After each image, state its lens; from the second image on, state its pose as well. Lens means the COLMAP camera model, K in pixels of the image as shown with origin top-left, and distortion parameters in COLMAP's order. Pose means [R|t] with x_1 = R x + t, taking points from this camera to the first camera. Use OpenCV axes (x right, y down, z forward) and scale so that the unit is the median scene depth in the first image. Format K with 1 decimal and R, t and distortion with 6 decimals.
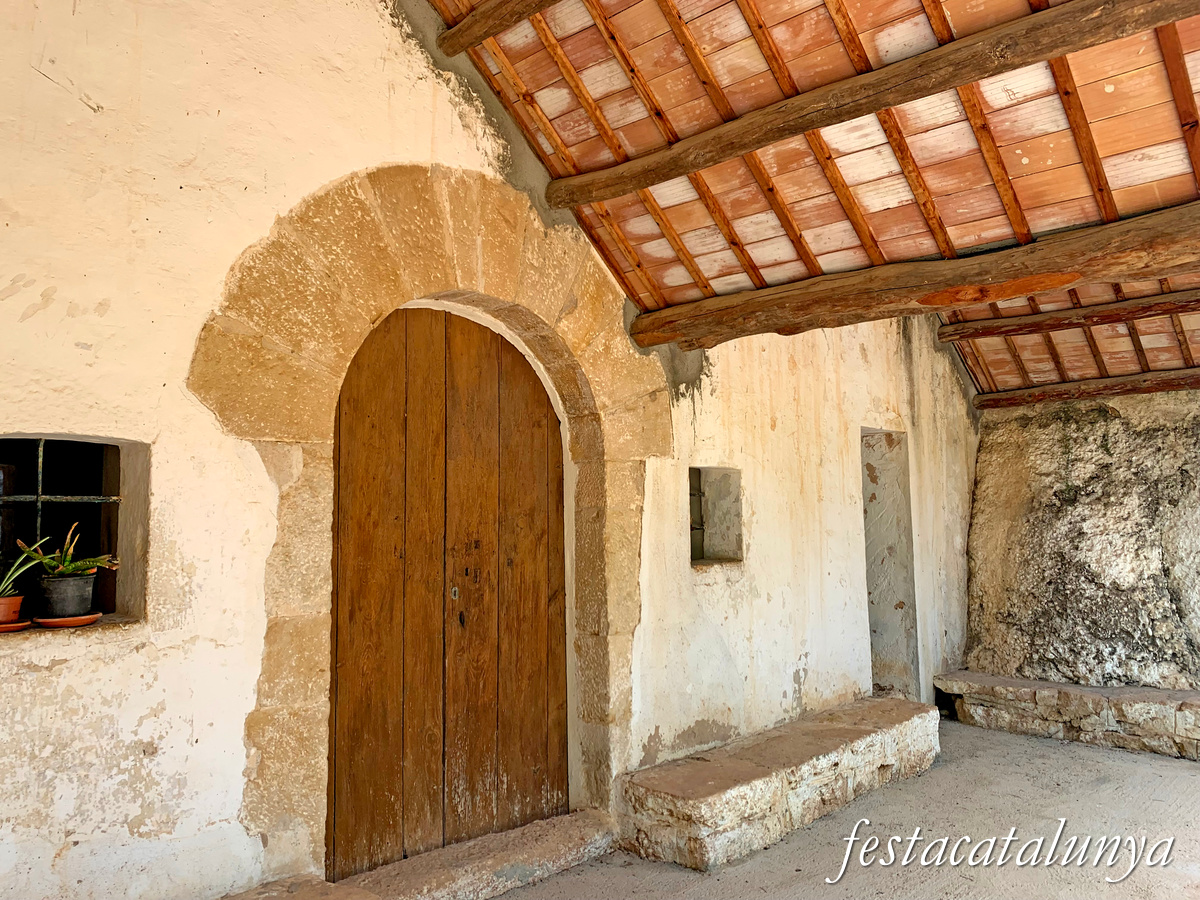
lens RADIAL K [[926.0, 0, 597.5], [0, 926.0, 432.2], [0, 0, 1]] dist [0.027448, -0.005681]
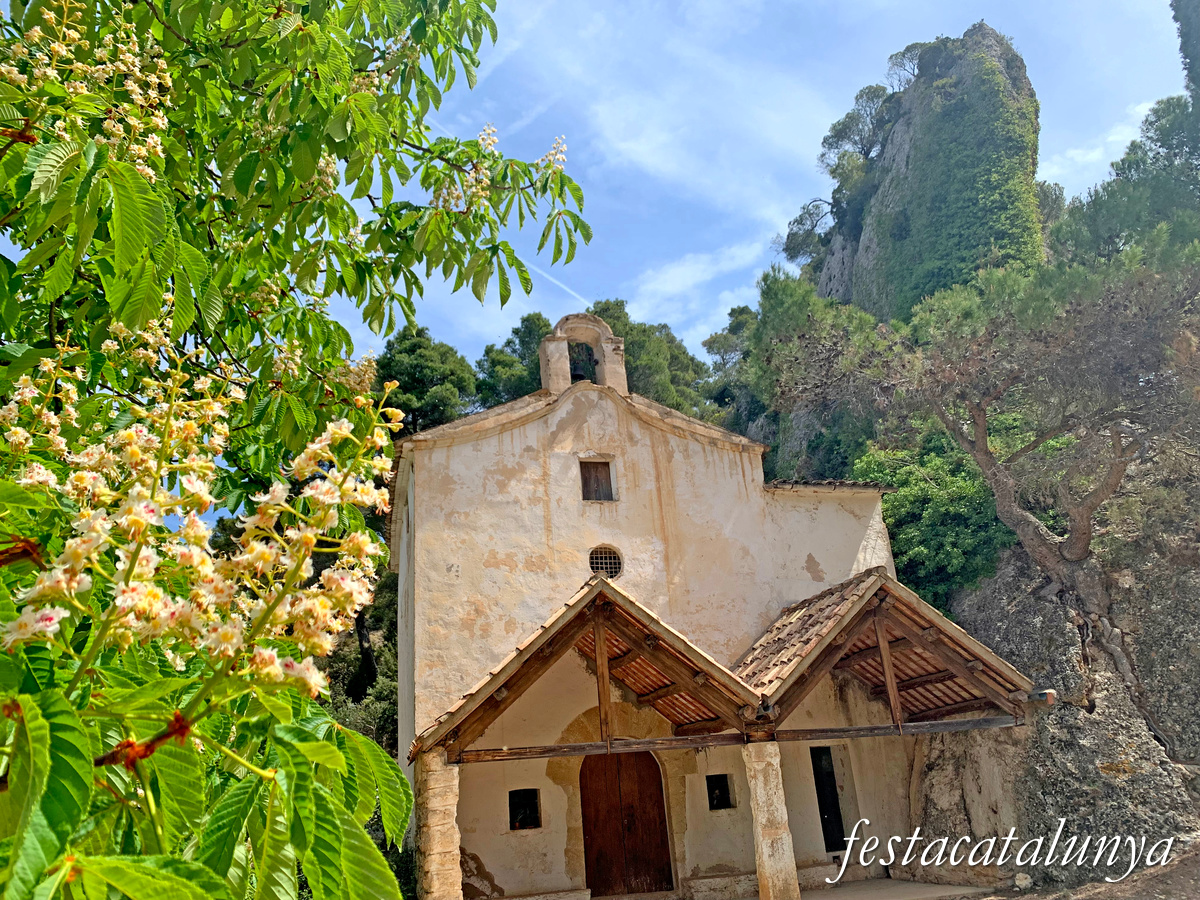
lens RADIAL K [[919.8, 0, 583.1], [0, 919.8, 447.5], [0, 0, 1]] dist [0.038035, -0.069961]
pose [[0.839433, -0.244948, -0.485131, 1.589257], [0.115810, 0.952787, -0.280686, -0.195494], [0.530980, 0.179434, 0.828169, -2.044272]]
